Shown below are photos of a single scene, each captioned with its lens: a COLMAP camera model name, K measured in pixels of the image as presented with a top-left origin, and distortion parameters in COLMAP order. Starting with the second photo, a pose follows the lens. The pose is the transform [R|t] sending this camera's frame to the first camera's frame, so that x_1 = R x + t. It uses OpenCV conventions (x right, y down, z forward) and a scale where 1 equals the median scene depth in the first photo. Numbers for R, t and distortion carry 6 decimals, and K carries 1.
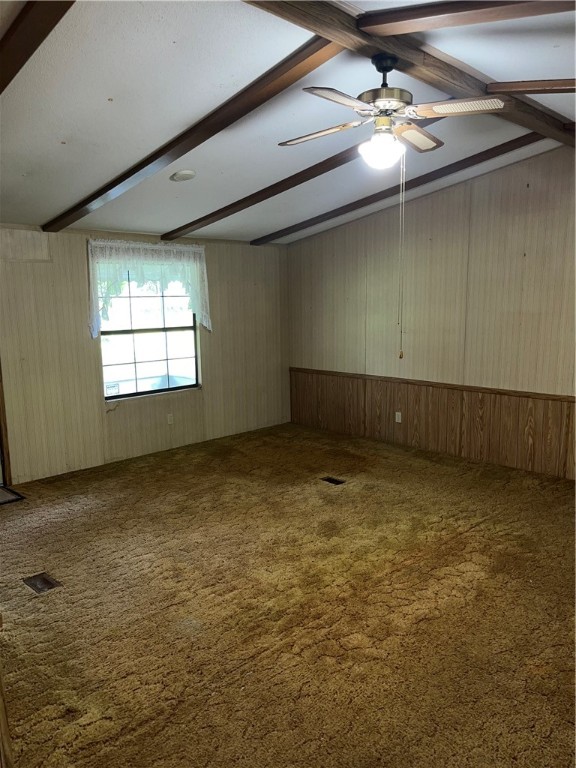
lens RADIAL K [[587.6, 0, 285.1], [0, 587.6, 386.4], [0, 0, 1]] dist [0.032096, -0.026231]
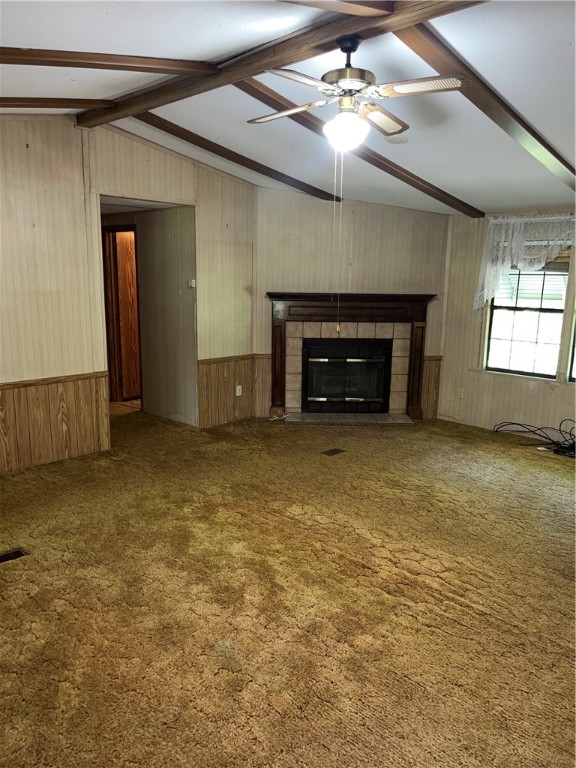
lens RADIAL K [[587.6, 0, 284.6], [0, 587.6, 383.5], [0, 0, 1]] dist [0.032096, -0.026231]
pose [[-0.023525, -0.171273, 0.984943, -0.526058], [0.138809, 0.975113, 0.172879, -0.093620], [-0.990040, 0.140786, 0.000834, 0.660886]]
